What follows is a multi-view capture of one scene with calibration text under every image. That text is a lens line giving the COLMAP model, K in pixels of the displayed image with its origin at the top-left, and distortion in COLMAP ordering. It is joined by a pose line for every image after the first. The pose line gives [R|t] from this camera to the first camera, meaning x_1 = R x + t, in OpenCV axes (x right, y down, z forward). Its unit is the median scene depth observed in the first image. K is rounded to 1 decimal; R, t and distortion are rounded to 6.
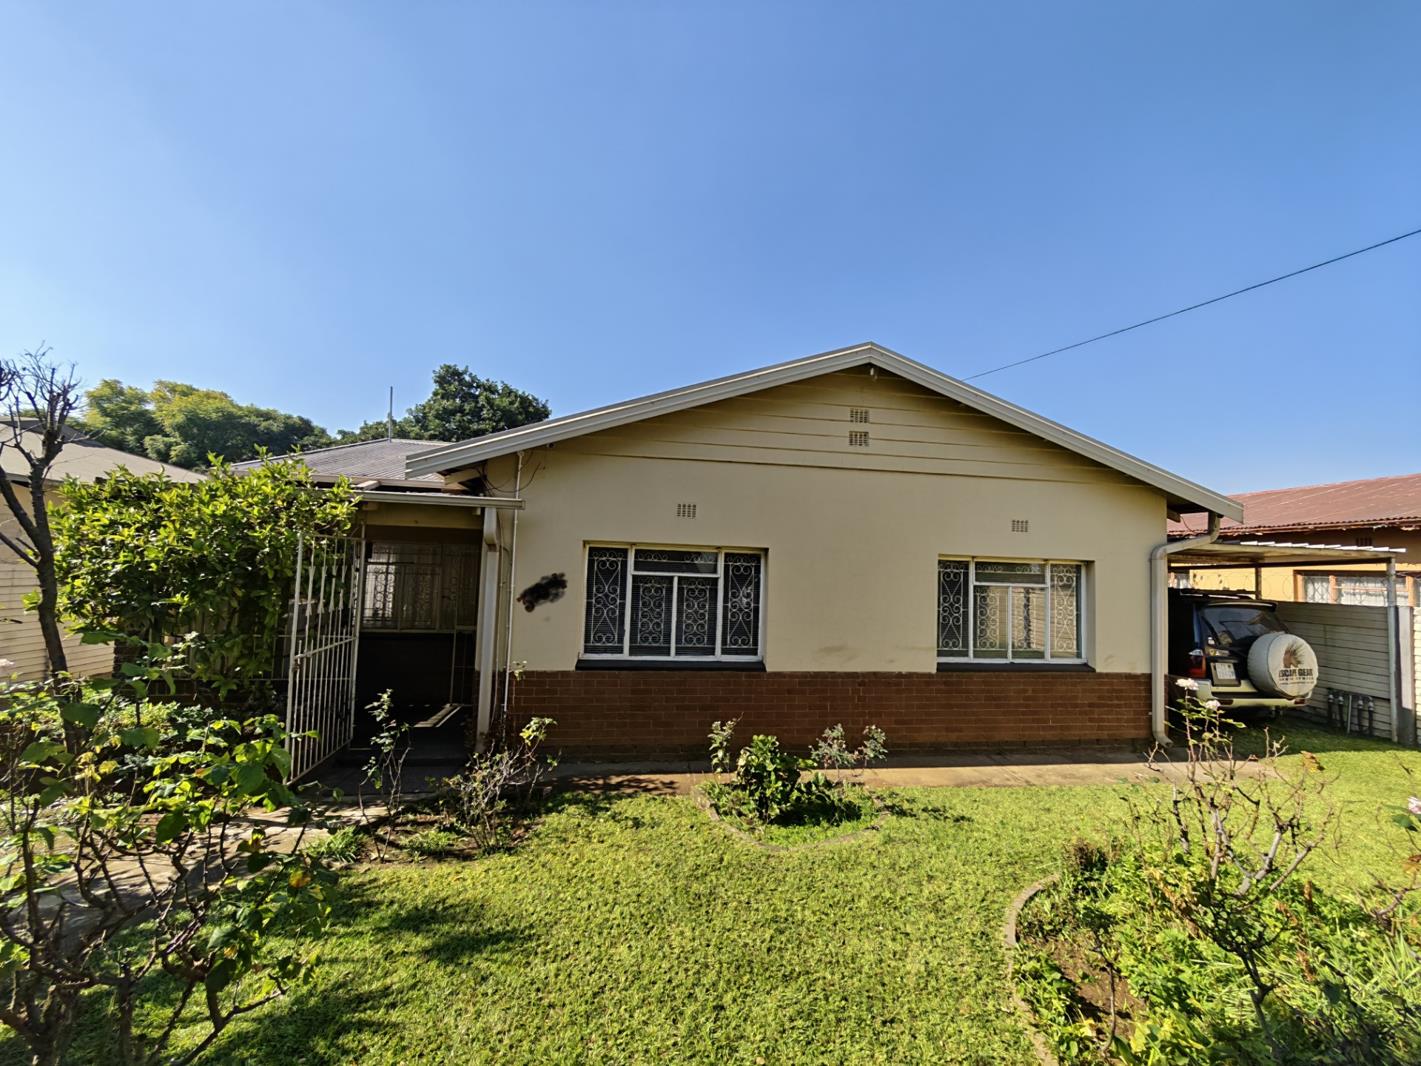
lens RADIAL K [[636.8, 0, 711.8], [0, 636.8, 553.5], [0, 0, 1]] dist [0.024571, 0.000013]
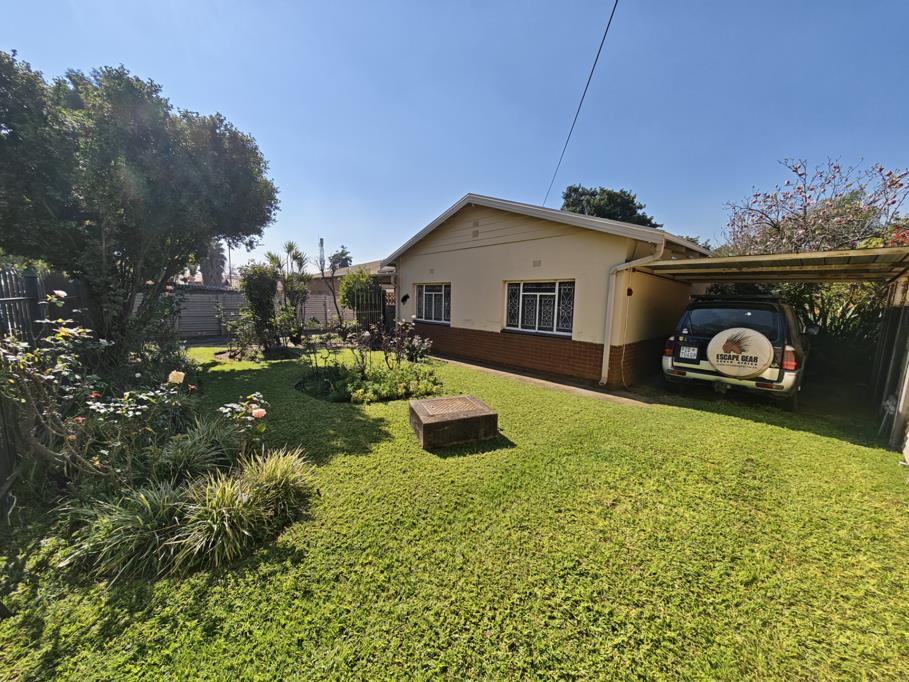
lens RADIAL K [[339.8, 0, 454.5], [0, 339.8, 341.0], [0, 0, 1]] dist [0.019657, 0.000208]
pose [[0.513015, 0.091828, -0.853454, 0.853173], [0.038509, 0.990798, 0.129753, 0.033129], [0.857516, -0.099430, 0.504758, 0.154238]]
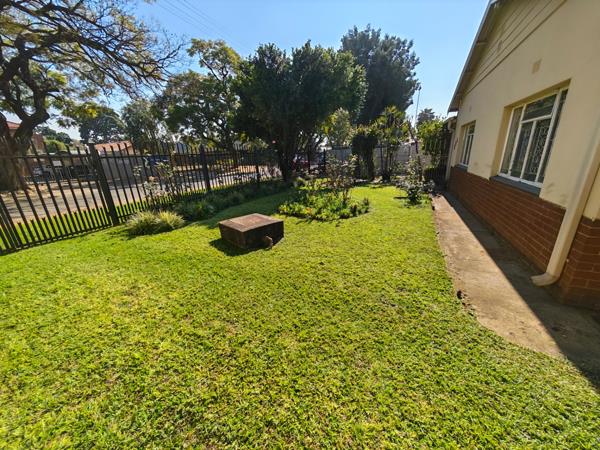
lens RADIAL K [[224.3, 0, 300.0], [0, 224.3, 225.0], [0, 0, 1]] dist [0.019657, 0.000208]
pose [[-0.596811, 0.247671, -0.763201, 0.720311], [0.074074, 0.964114, 0.254946, 0.093885], [0.798955, 0.095621, -0.593740, 0.959127]]
